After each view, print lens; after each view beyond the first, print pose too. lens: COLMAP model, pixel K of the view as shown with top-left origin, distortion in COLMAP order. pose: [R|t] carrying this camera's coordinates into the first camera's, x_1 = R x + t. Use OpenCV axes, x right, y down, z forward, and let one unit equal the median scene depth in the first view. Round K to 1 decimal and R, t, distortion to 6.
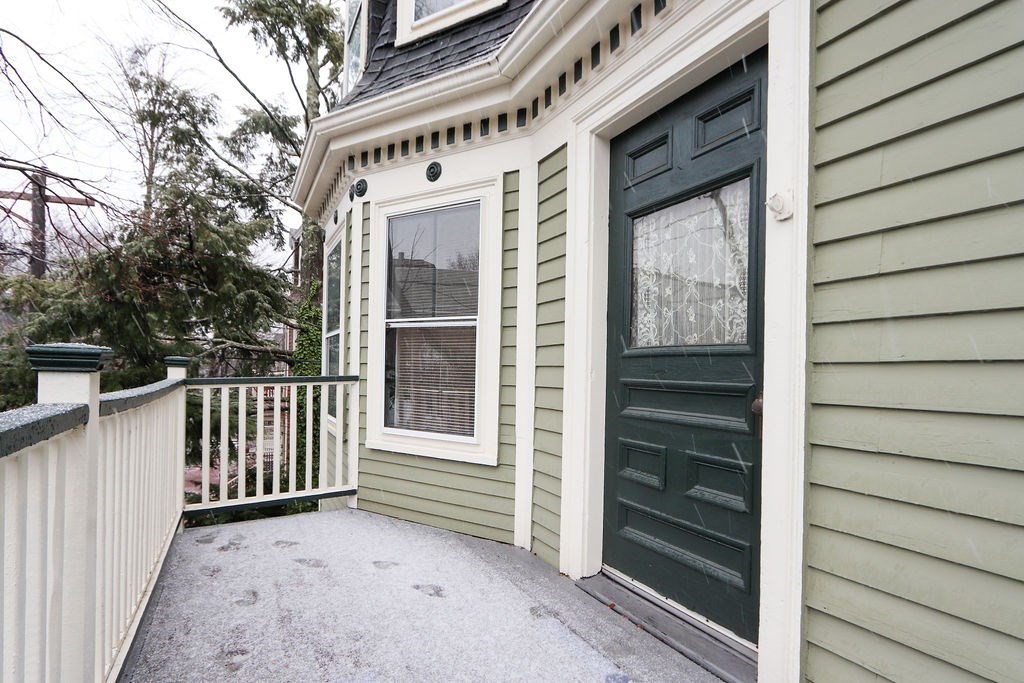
lens RADIAL K [[464.6, 0, 490.9], [0, 464.6, 346.0], [0, 0, 1]] dist [0.002071, 0.000270]
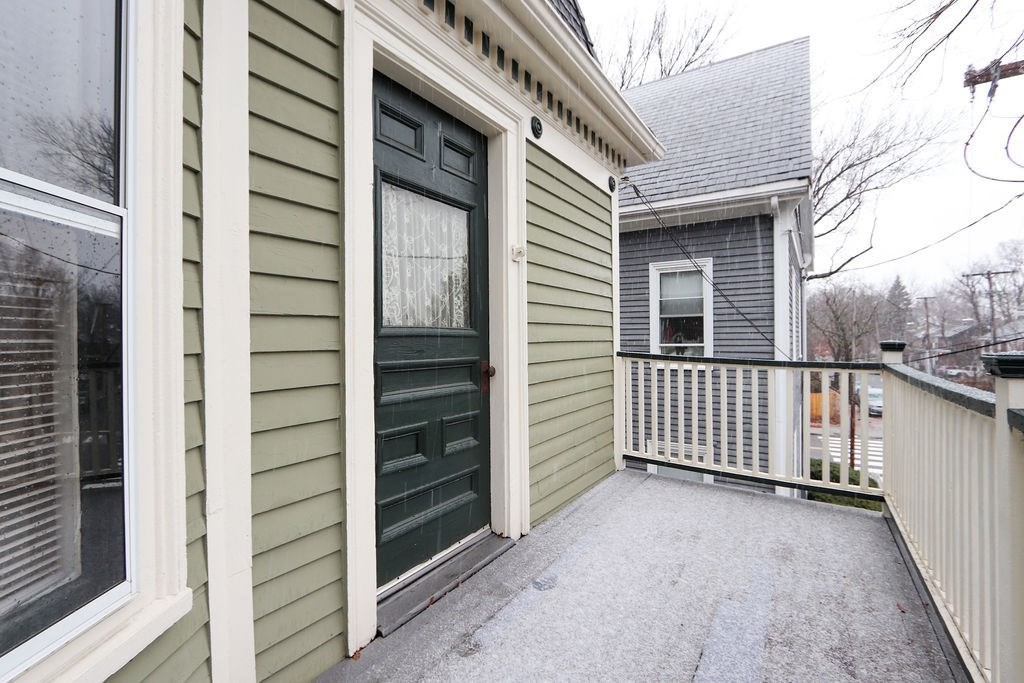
lens RADIAL K [[464.6, 0, 490.9], [0, 464.6, 346.0], [0, 0, 1]] dist [0.002071, 0.000270]
pose [[-0.459253, -0.002483, 0.888302, -0.659296], [-0.025527, 0.999620, -0.010403, 0.052320], [-0.887938, -0.027453, -0.459142, 1.404522]]
